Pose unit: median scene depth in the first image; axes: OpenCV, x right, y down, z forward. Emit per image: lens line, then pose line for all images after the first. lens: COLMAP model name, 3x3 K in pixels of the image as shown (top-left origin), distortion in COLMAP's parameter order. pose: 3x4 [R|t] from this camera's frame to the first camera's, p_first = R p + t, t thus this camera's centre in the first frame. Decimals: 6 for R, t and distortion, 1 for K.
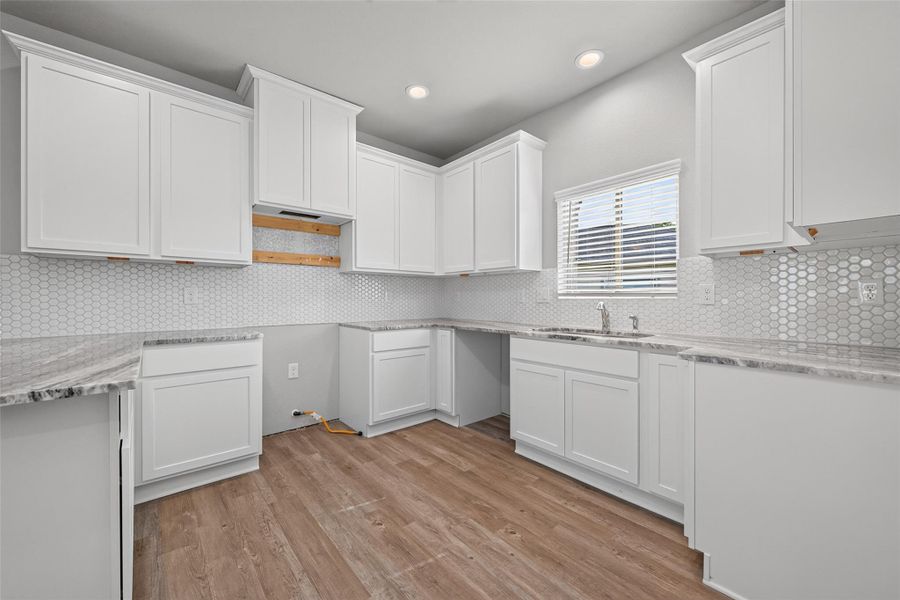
lens RADIAL K [[349.8, 0, 452.1], [0, 349.8, 299.6], [0, 0, 1]] dist [0.005664, -0.000220]
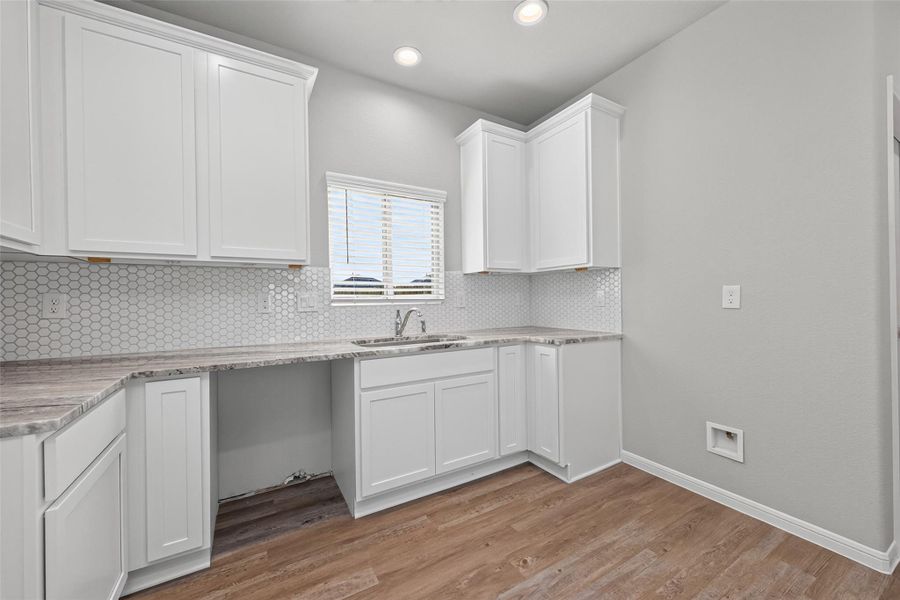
lens RADIAL K [[349.8, 0, 452.1], [0, 349.8, 299.6], [0, 0, 1]] dist [0.005664, -0.000220]
pose [[0.169972, -0.004870, 0.985437, -0.513106], [0.014305, 0.999895, 0.002474, -0.017812], [-0.985345, 0.013676, 0.170024, 0.689046]]
